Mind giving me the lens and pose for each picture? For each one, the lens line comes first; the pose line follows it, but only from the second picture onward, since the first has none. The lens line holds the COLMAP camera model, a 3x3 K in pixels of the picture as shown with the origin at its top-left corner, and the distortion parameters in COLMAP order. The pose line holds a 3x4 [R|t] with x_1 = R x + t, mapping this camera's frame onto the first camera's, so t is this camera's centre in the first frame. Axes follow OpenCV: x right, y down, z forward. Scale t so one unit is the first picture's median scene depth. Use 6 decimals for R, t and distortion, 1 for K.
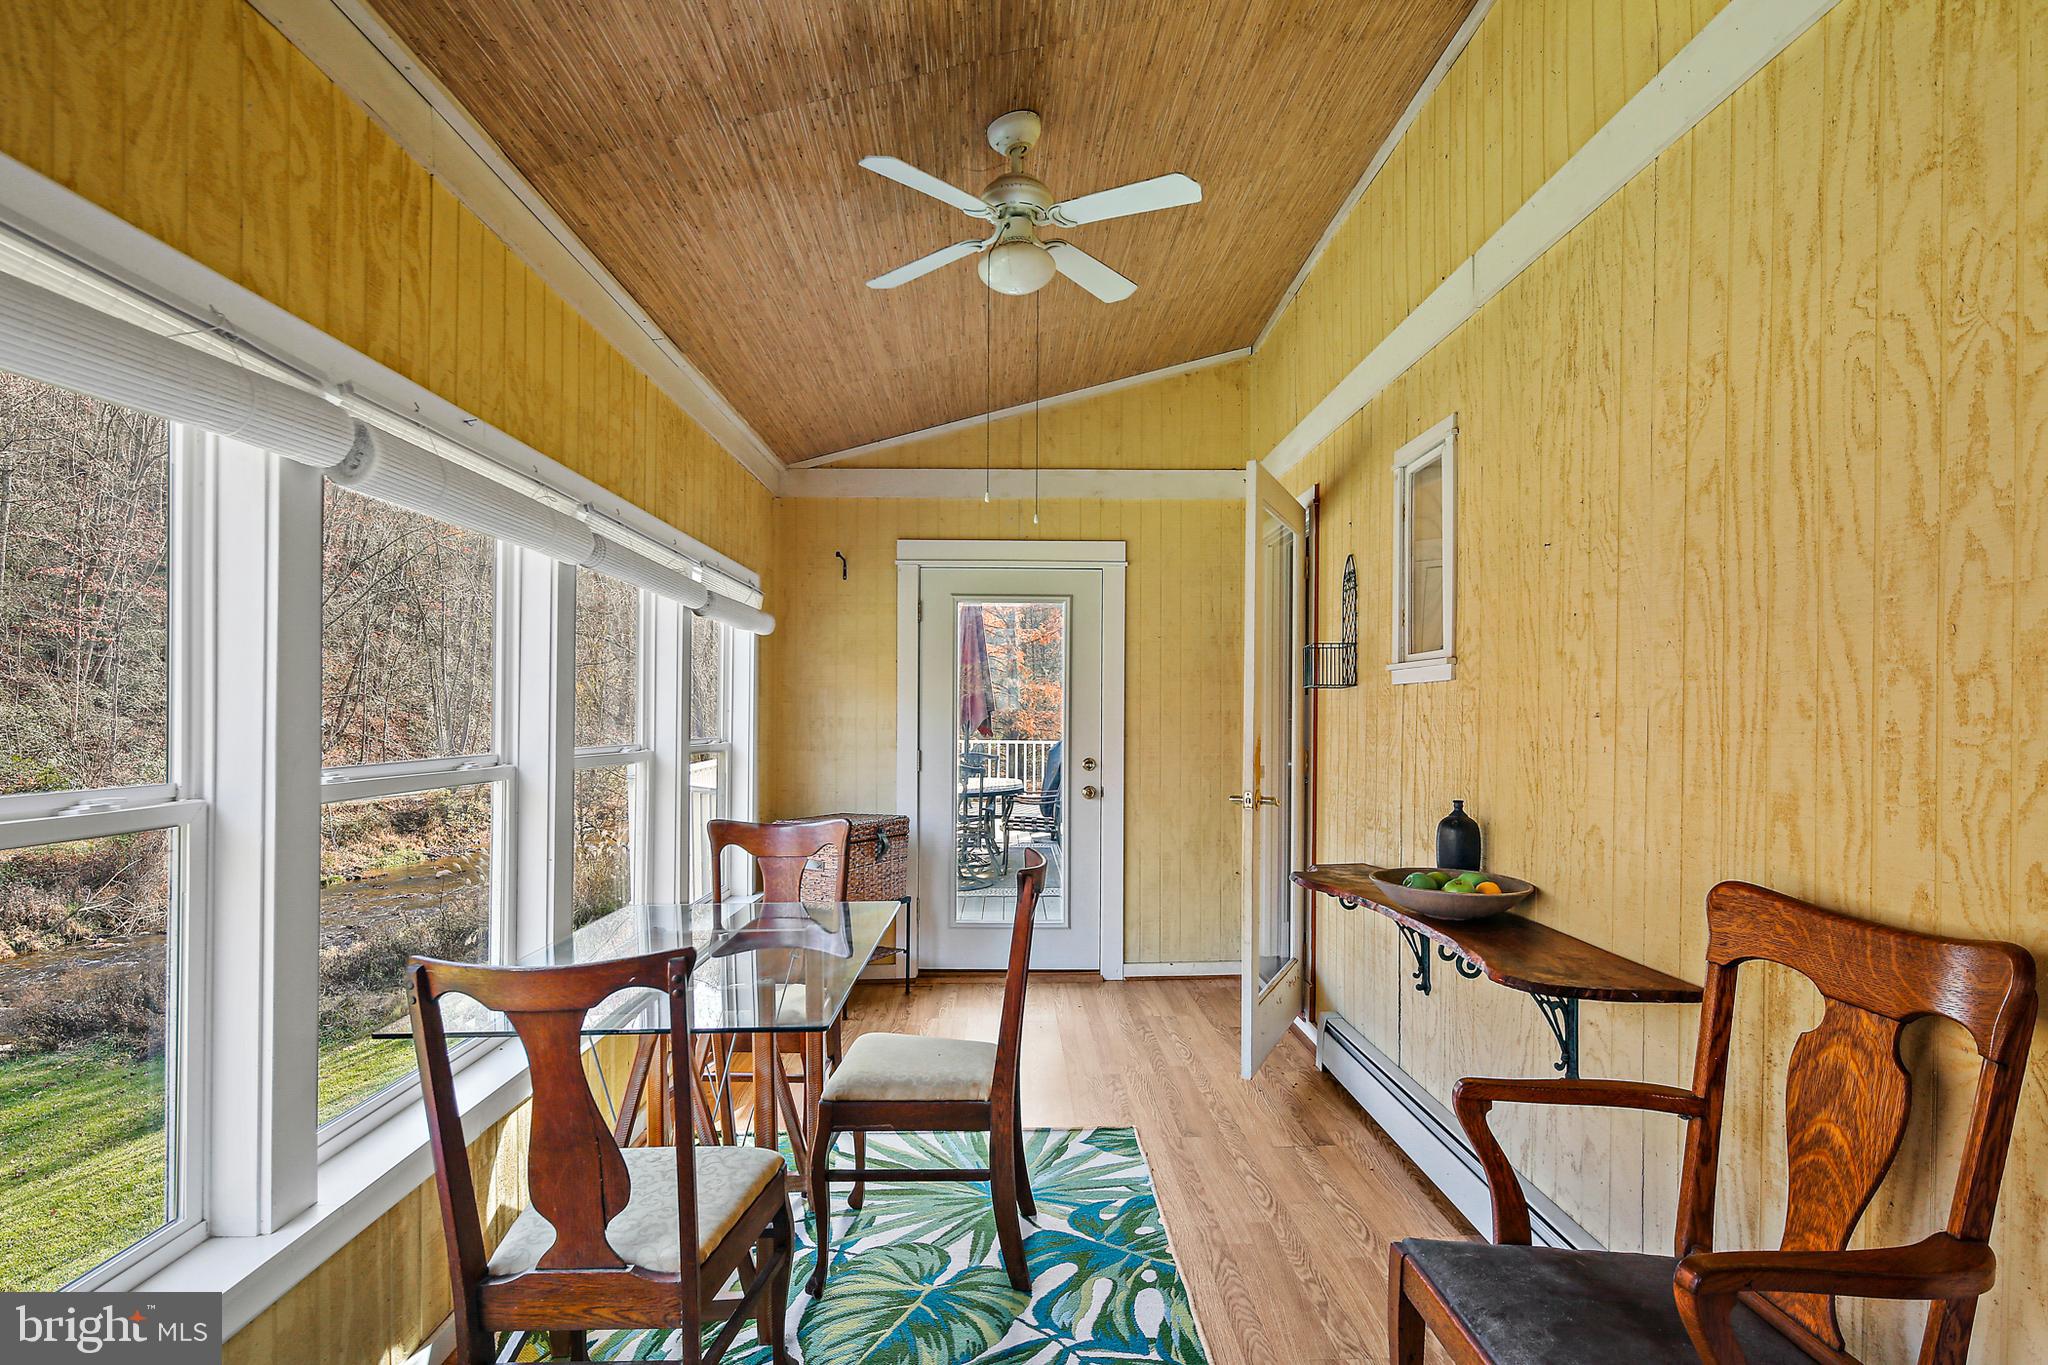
lens RADIAL K [[996.9, 0, 1027.0], [0, 996.9, 699.4], [0, 0, 1]] dist [-0.001141, -0.001415]
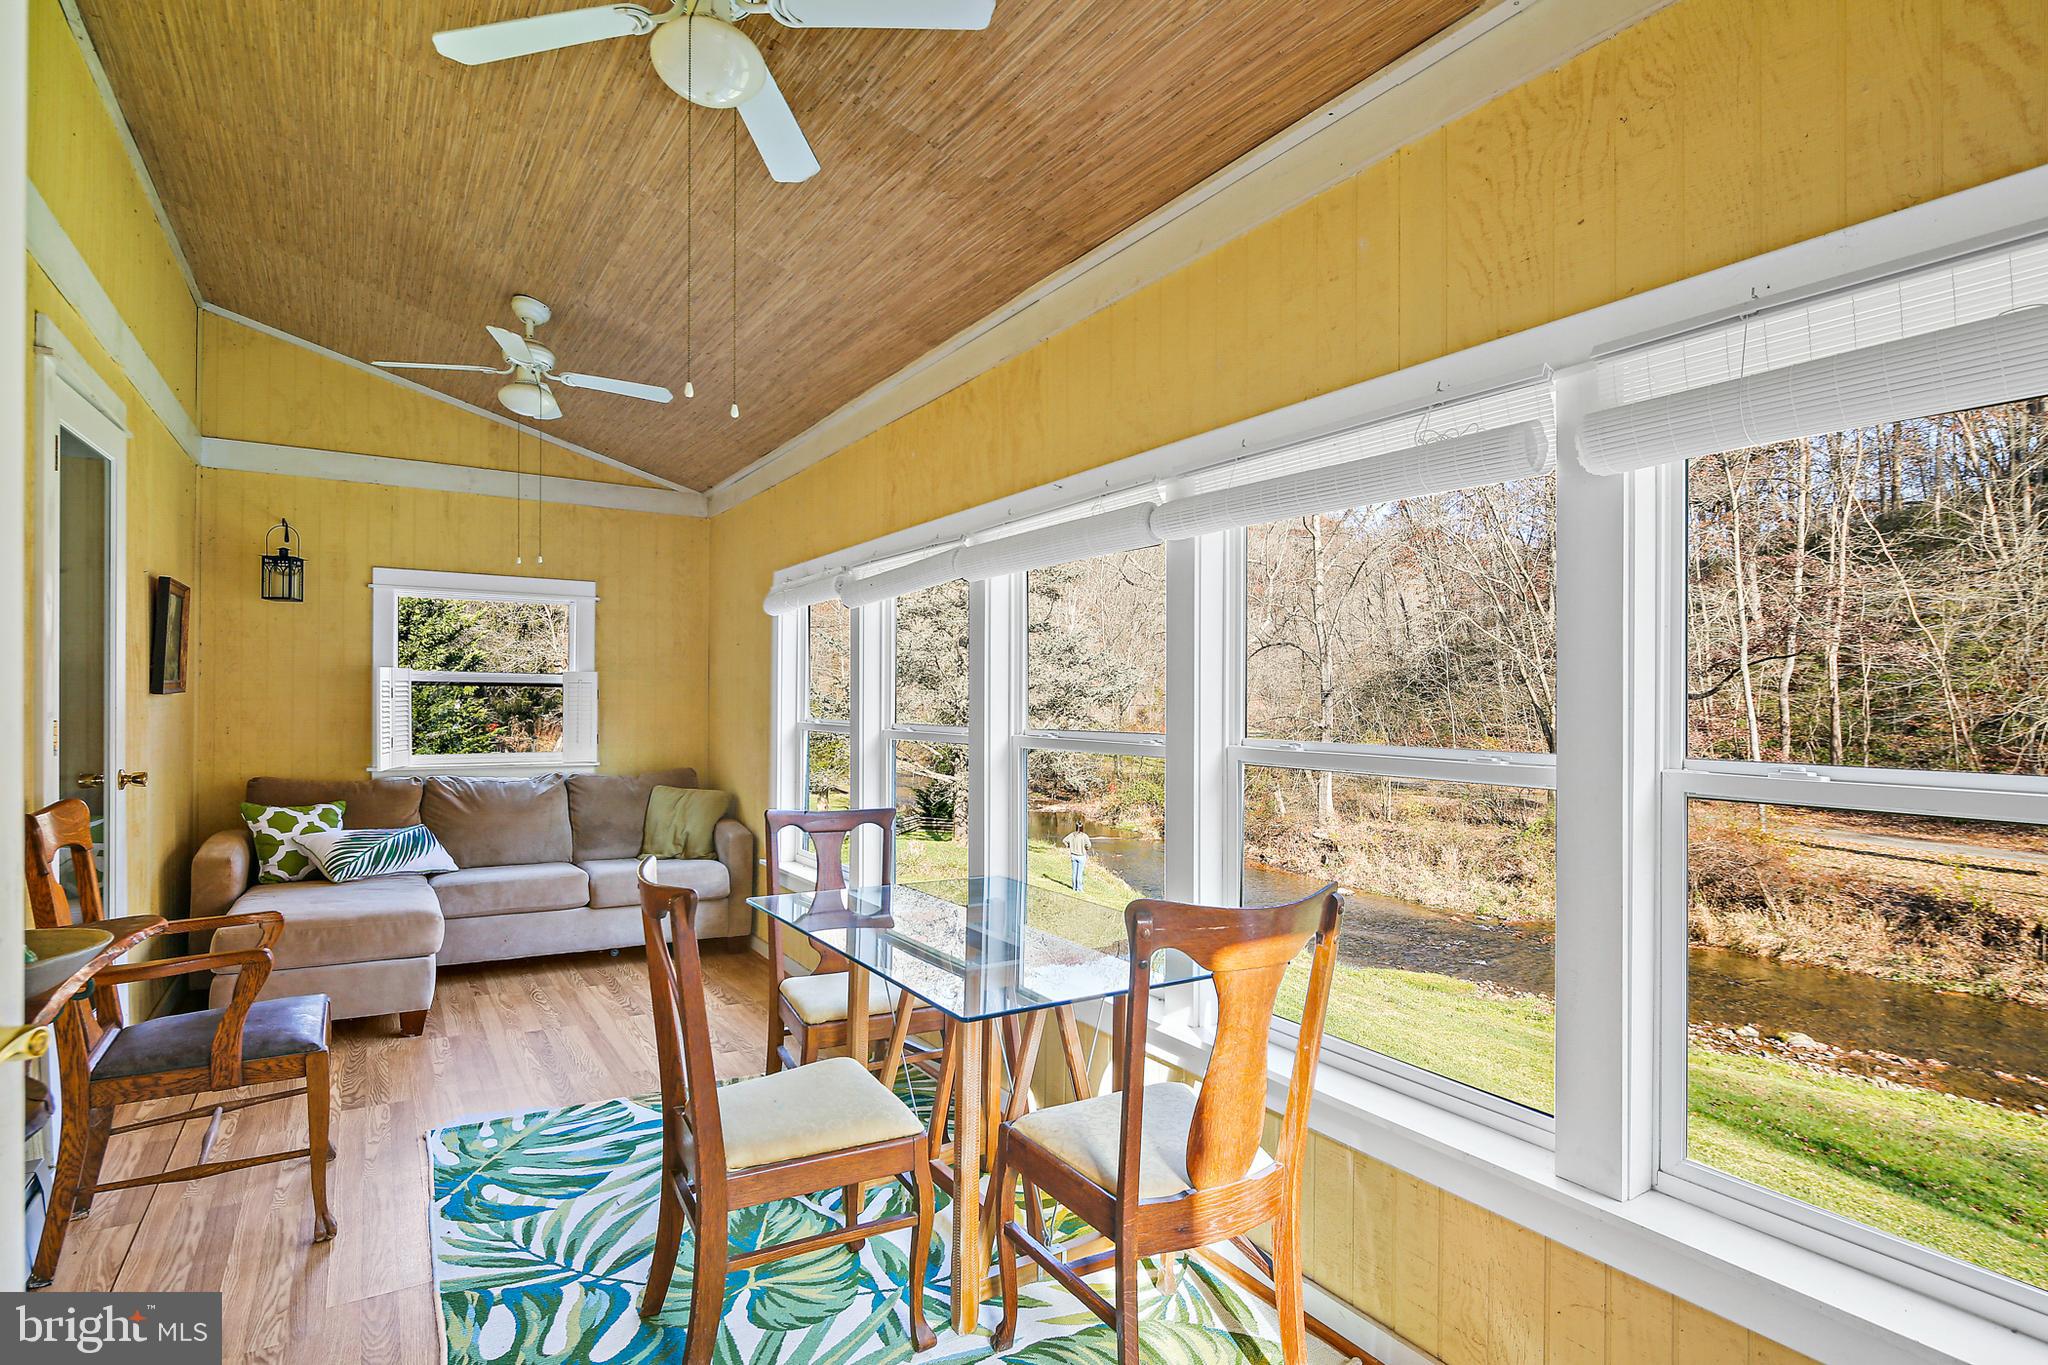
lens RADIAL K [[996.9, 0, 1027.0], [0, 996.9, 699.4], [0, 0, 1]] dist [-0.001141, -0.001415]
pose [[-0.844716, -0.008383, -0.535149, 0.201673], [-0.003477, 0.999942, -0.010177, 0.027916], [0.535203, -0.006736, -0.844697, 1.993234]]
